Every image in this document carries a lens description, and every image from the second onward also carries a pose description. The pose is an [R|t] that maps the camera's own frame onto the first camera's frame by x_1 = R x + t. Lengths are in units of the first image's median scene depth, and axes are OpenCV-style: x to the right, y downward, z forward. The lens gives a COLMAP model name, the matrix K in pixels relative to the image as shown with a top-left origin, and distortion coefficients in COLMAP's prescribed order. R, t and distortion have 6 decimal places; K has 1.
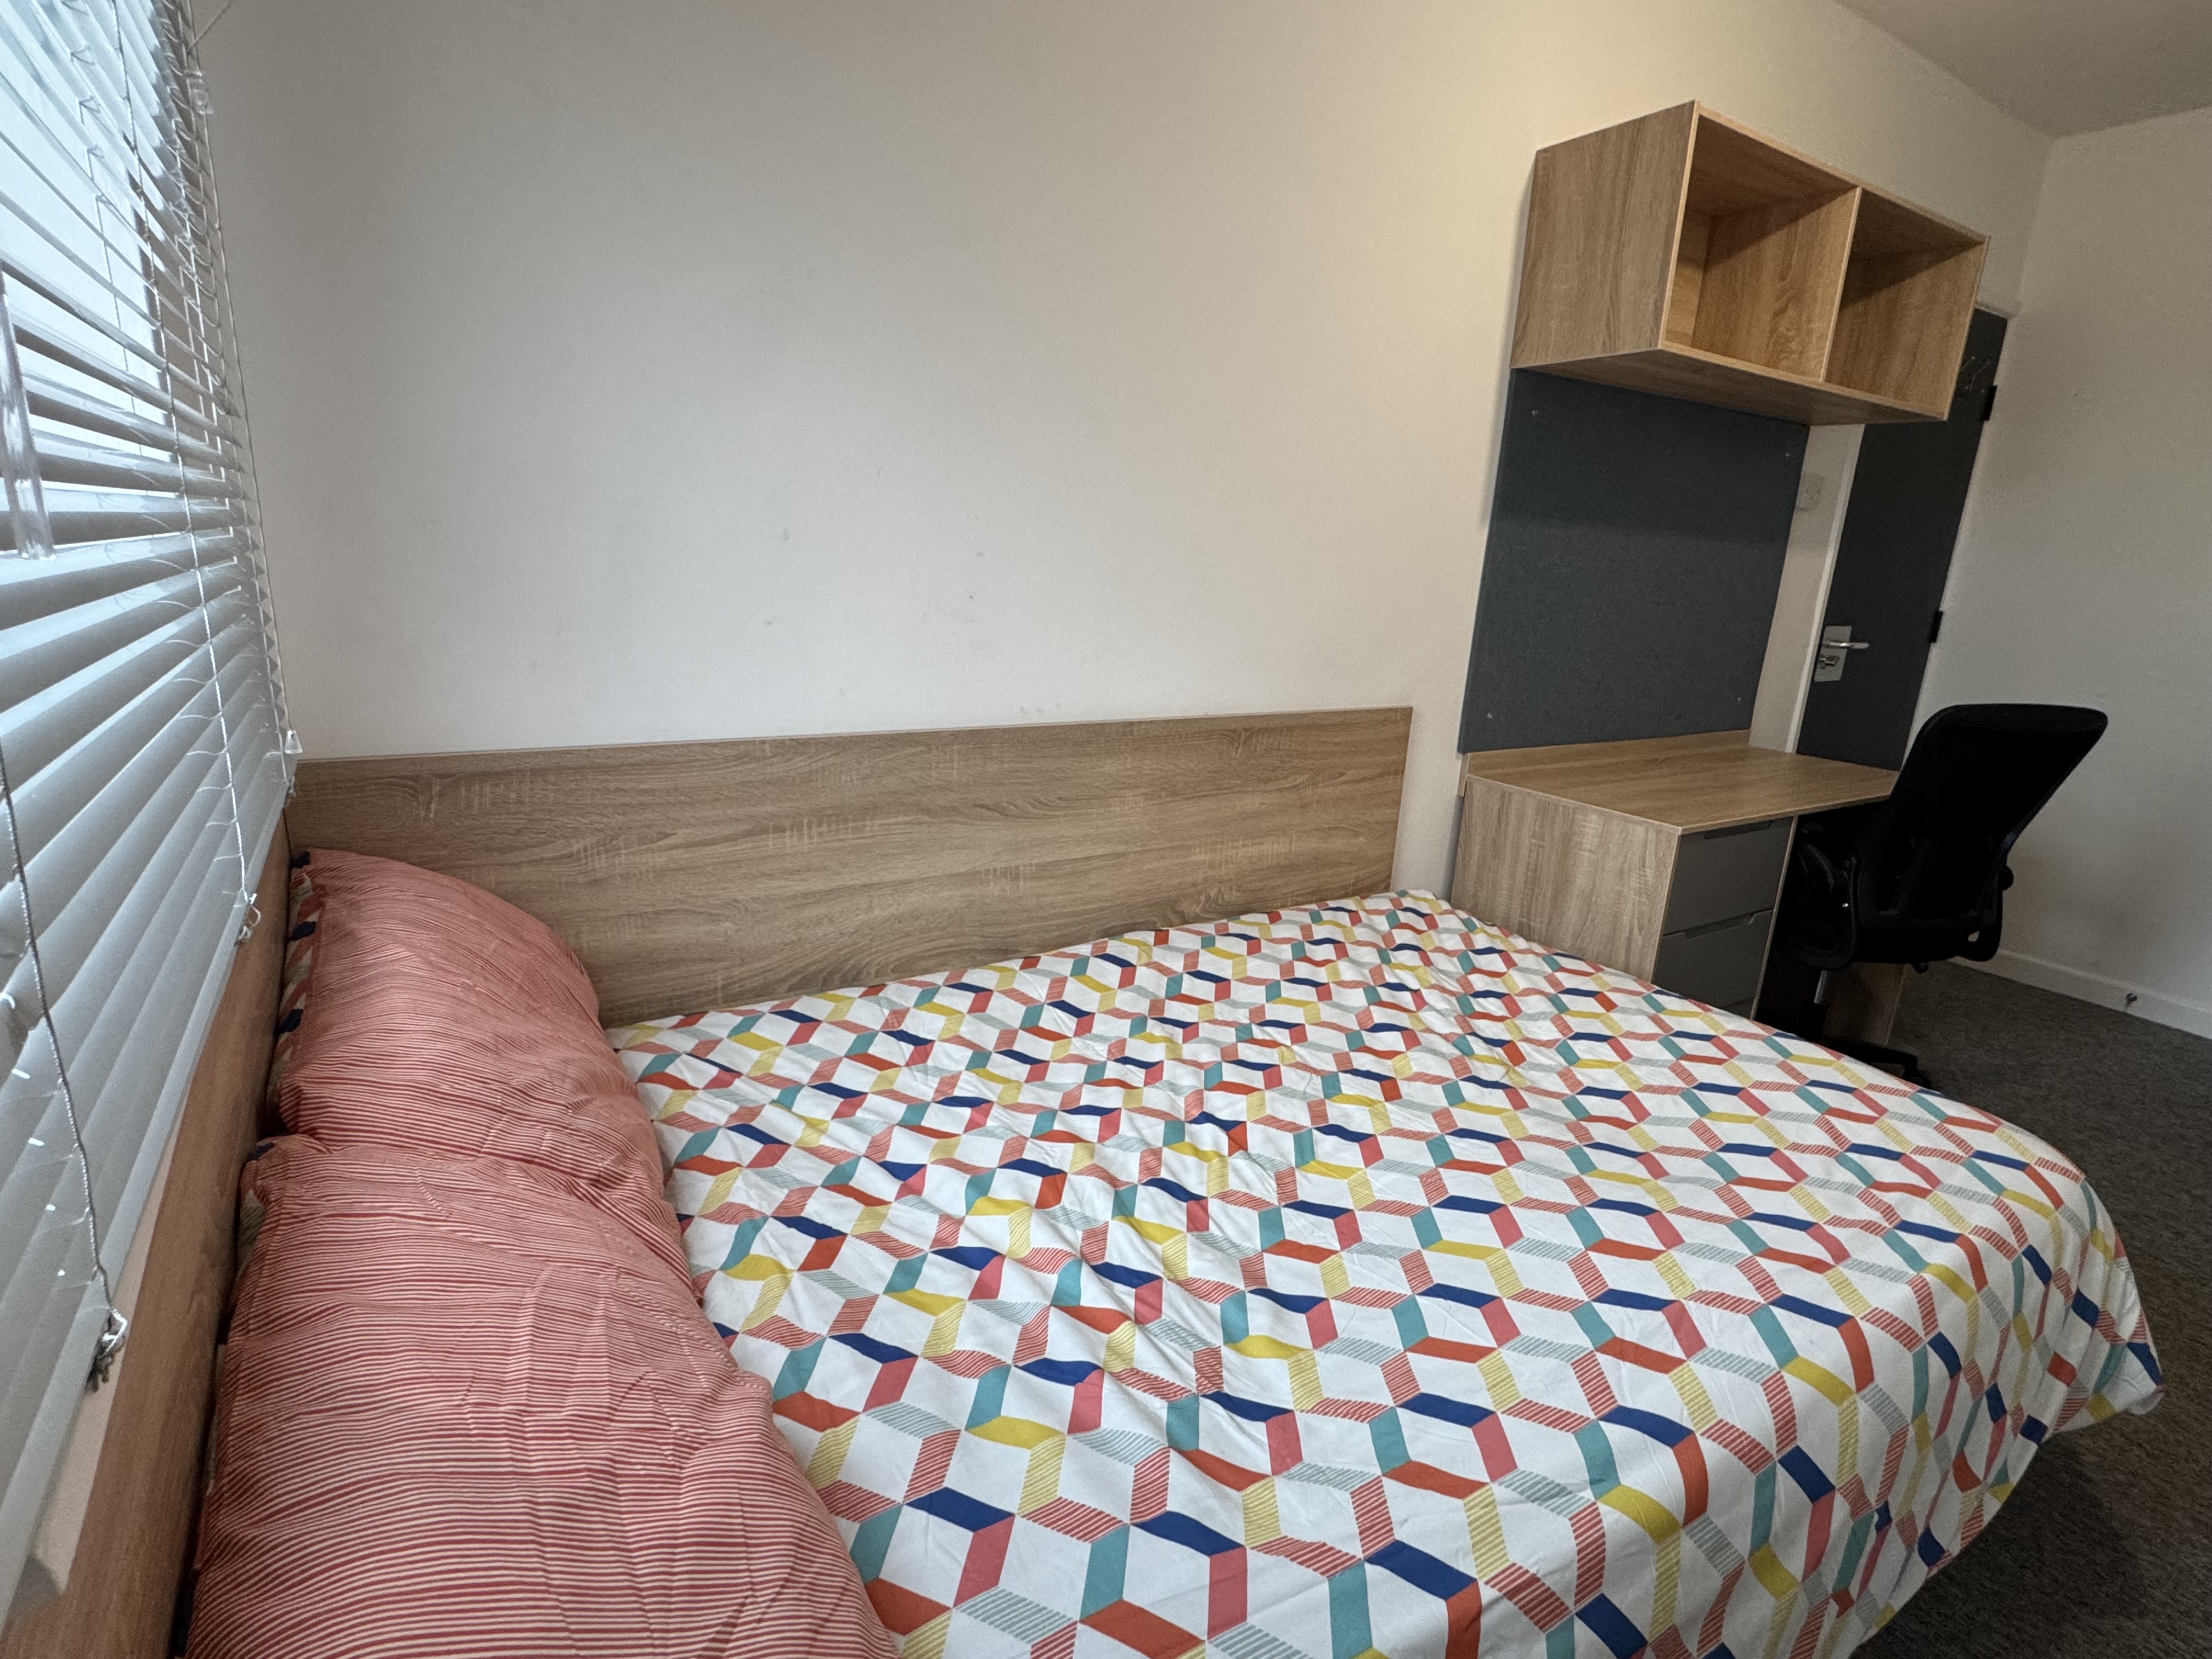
lens RADIAL K [[1082.3, 0, 1109.8], [0, 1082.3, 835.8], [0, 0, 1]] dist [0.009145, -0.002467]
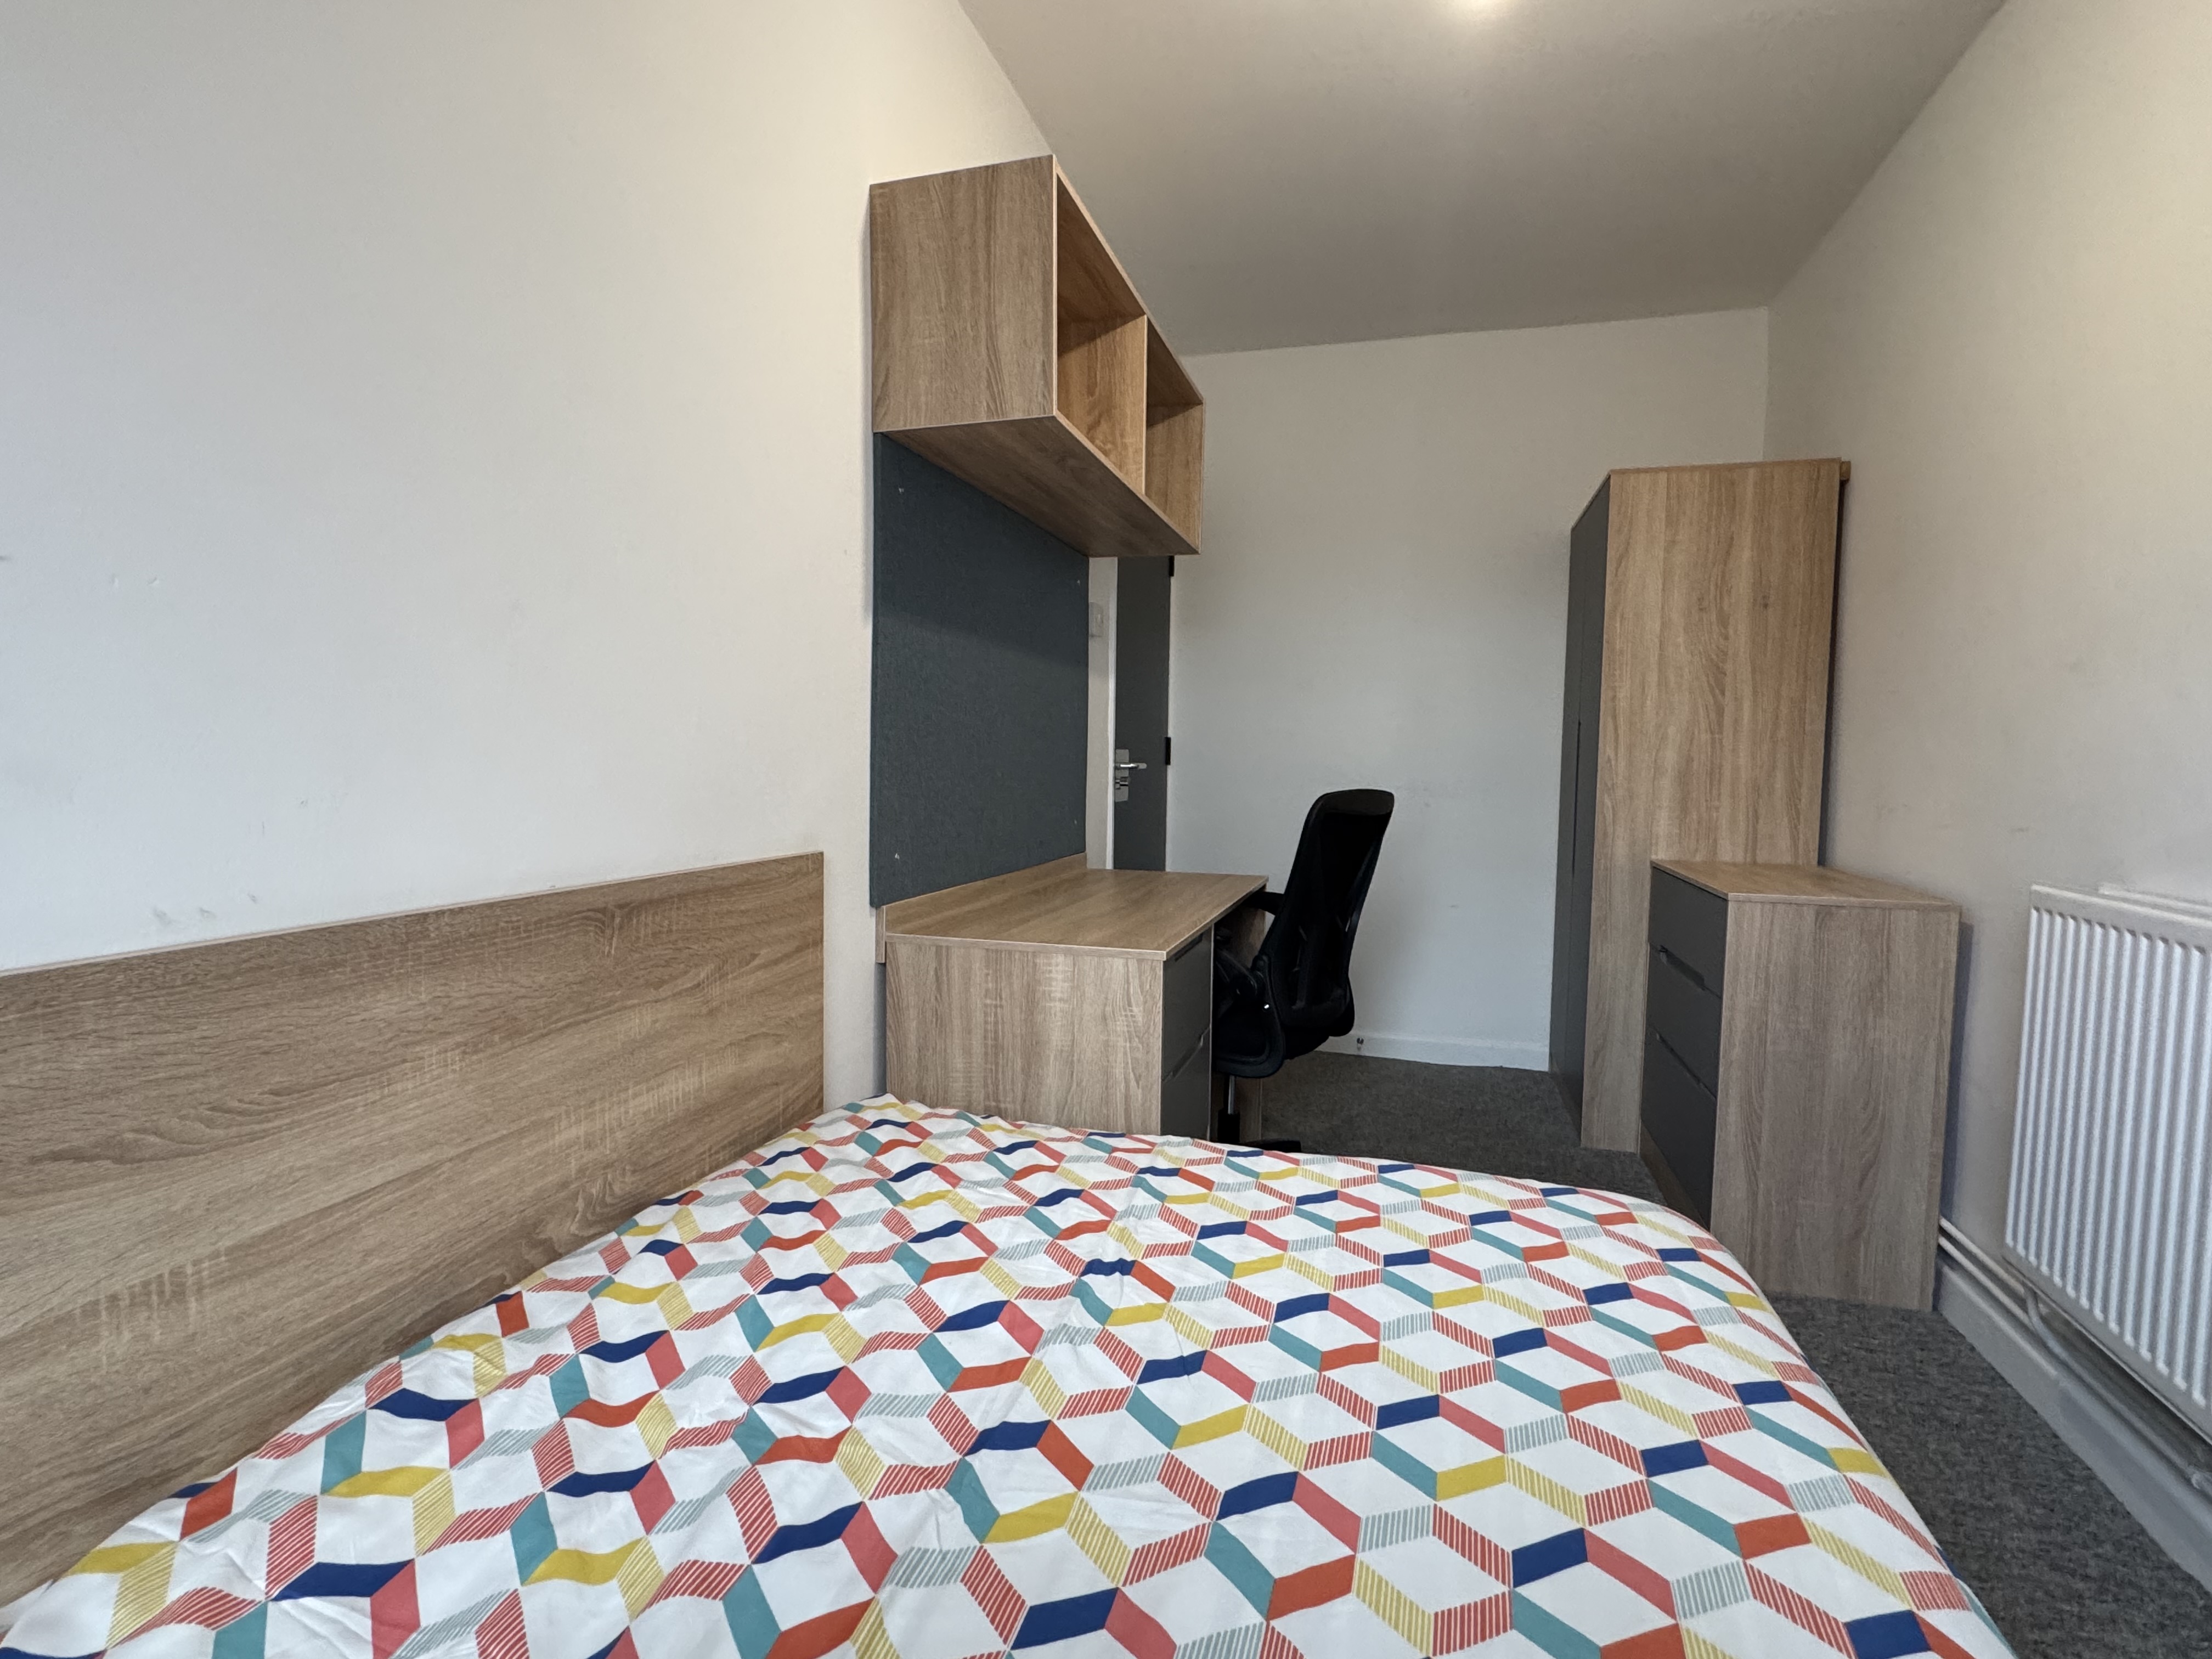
lens RADIAL K [[1082.3, 0, 1064.8], [0, 1082.3, 828.4], [0, 0, 1]] dist [0.009145, -0.002467]
pose [[0.771676, -0.085126, 0.630293, -0.061873], [0.193693, 0.975383, -0.105408, -0.026481], [-0.605804, 0.203425, 0.769168, 0.353865]]
